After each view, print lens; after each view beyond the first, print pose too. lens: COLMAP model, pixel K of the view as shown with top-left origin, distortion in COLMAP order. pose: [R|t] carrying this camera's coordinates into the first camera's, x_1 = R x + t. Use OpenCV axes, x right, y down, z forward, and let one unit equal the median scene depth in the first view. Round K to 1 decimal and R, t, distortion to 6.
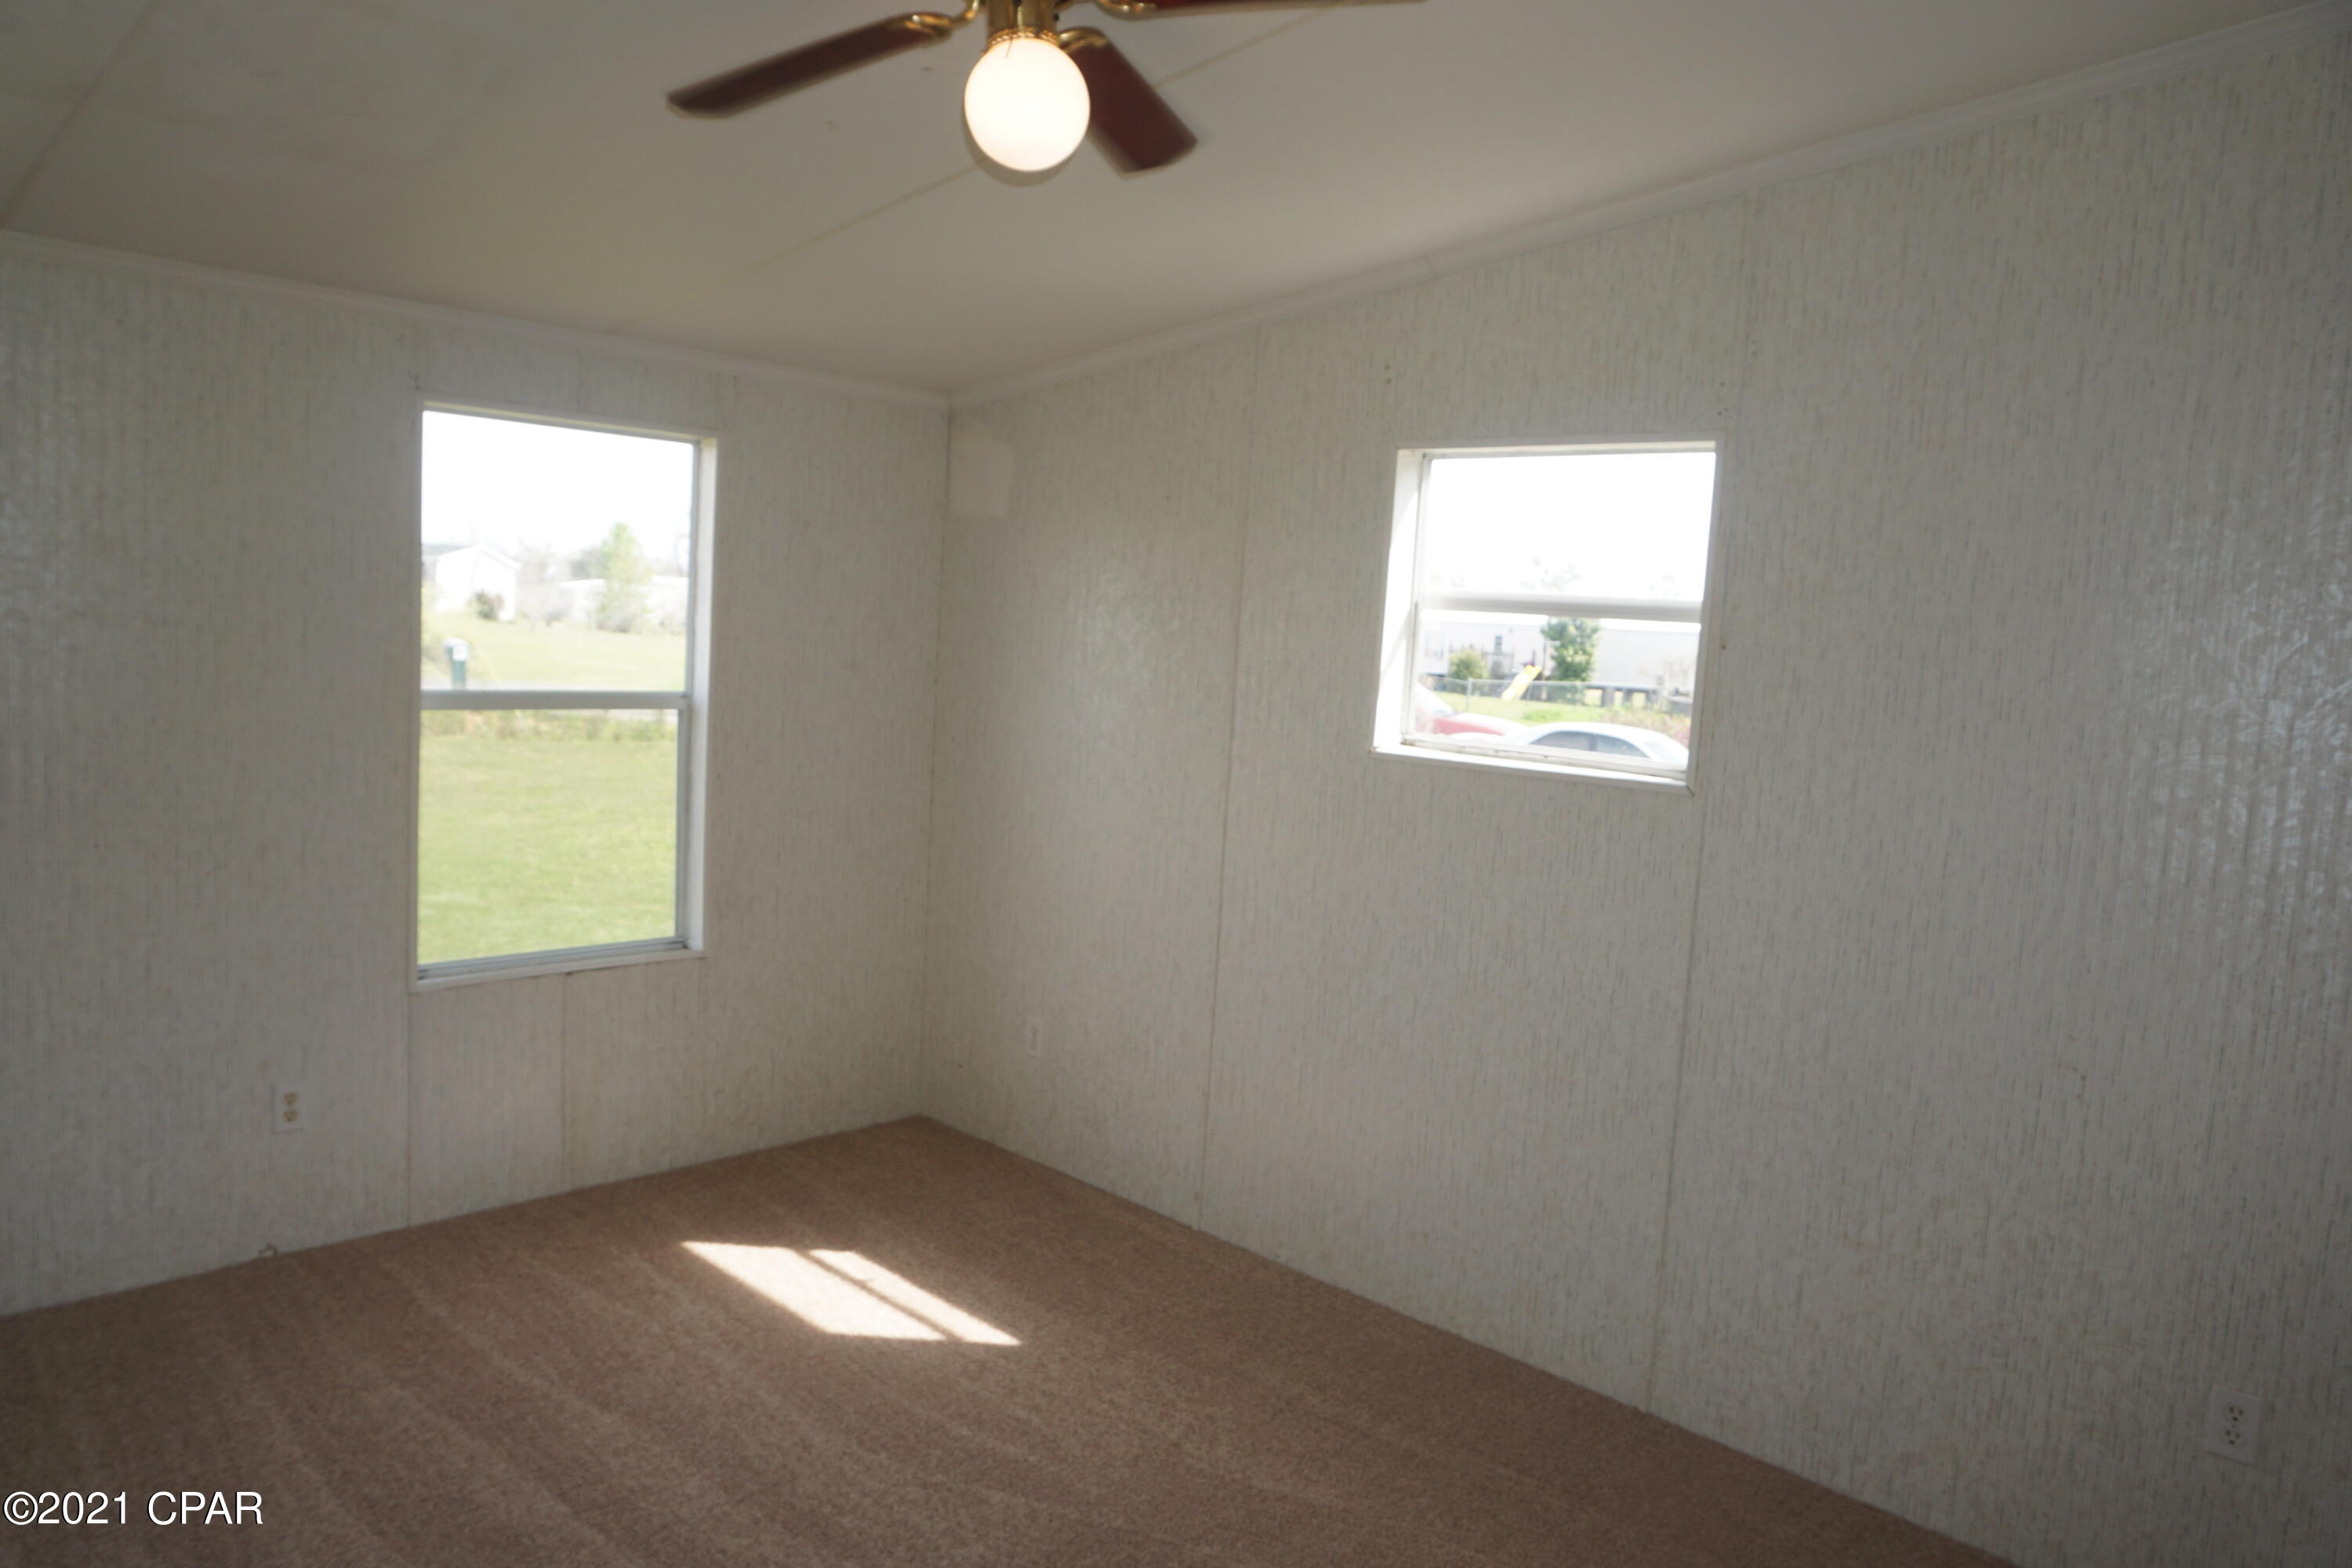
lens RADIAL K [[1587.2, 0, 1166.1], [0, 1587.2, 782.6], [0, 0, 1]] dist [-0.050279, 0.019856]
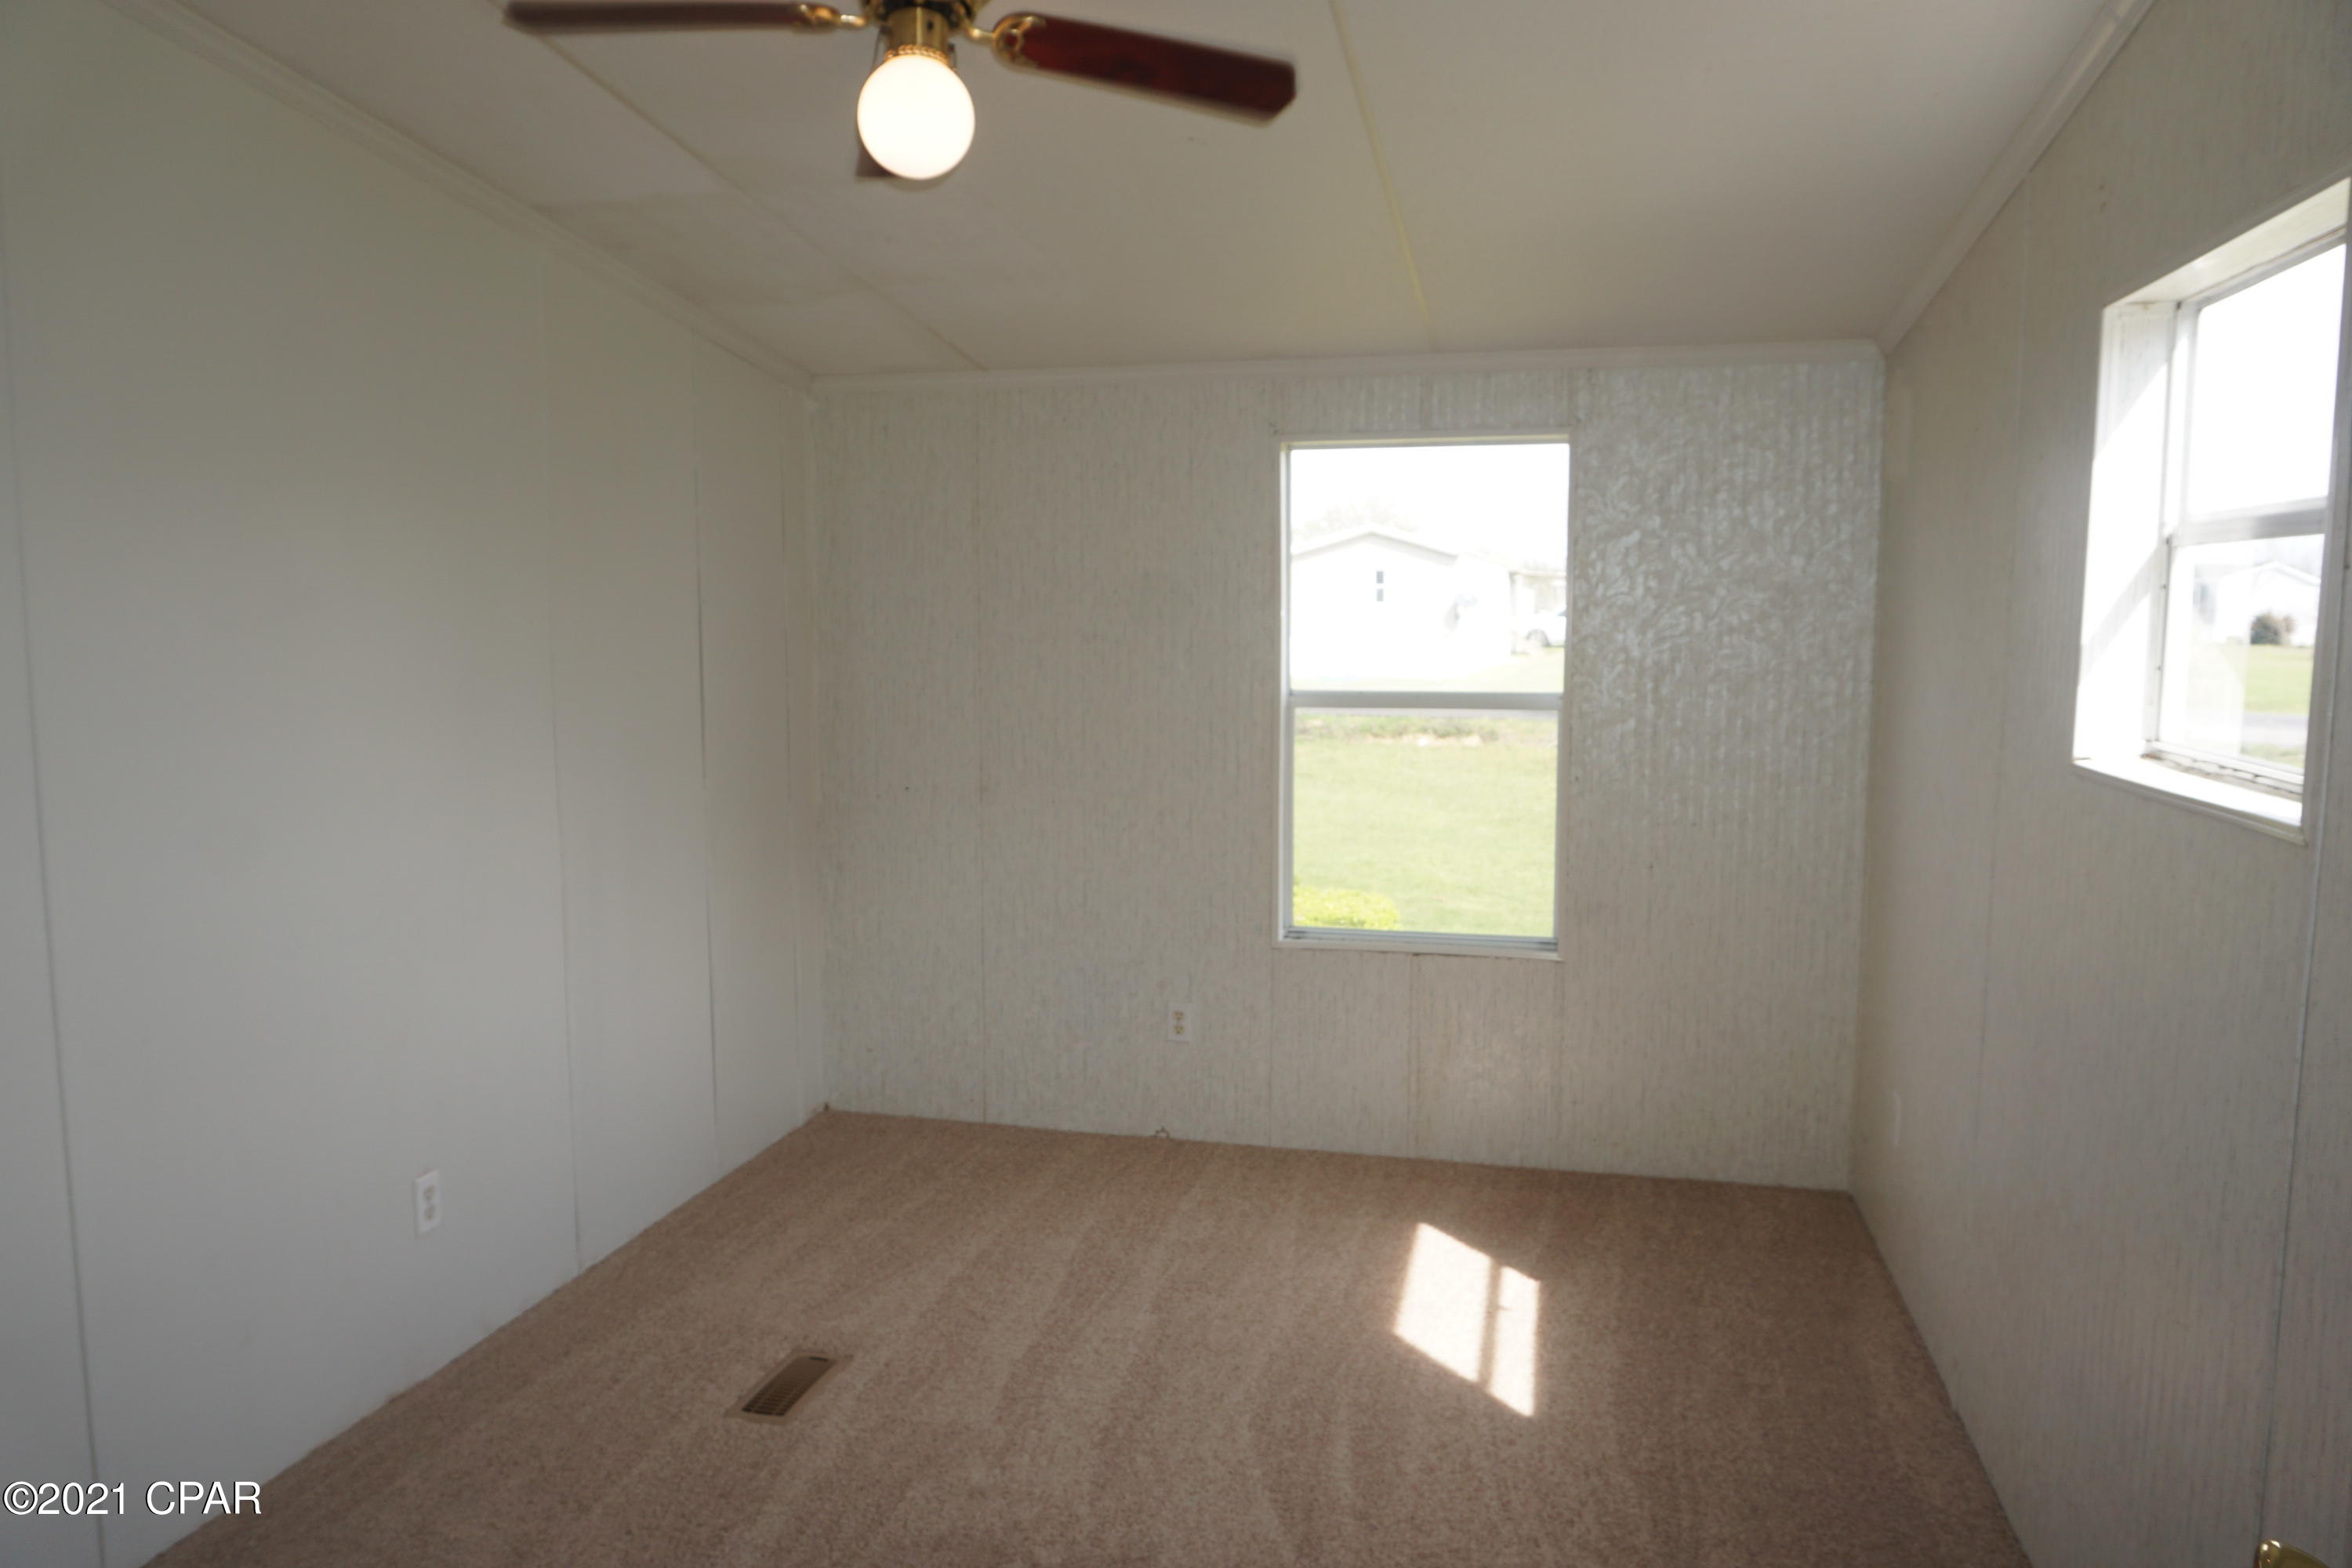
lens RADIAL K [[1587.2, 0, 1166.6], [0, 1587.2, 784.9], [0, 0, 1]] dist [-0.050279, 0.019856]
pose [[0.500342, 0.039276, -0.864937, 0.514316], [-0.056196, 0.998337, 0.012826, 0.002010], [0.864002, 0.042189, 0.501717, 0.339552]]
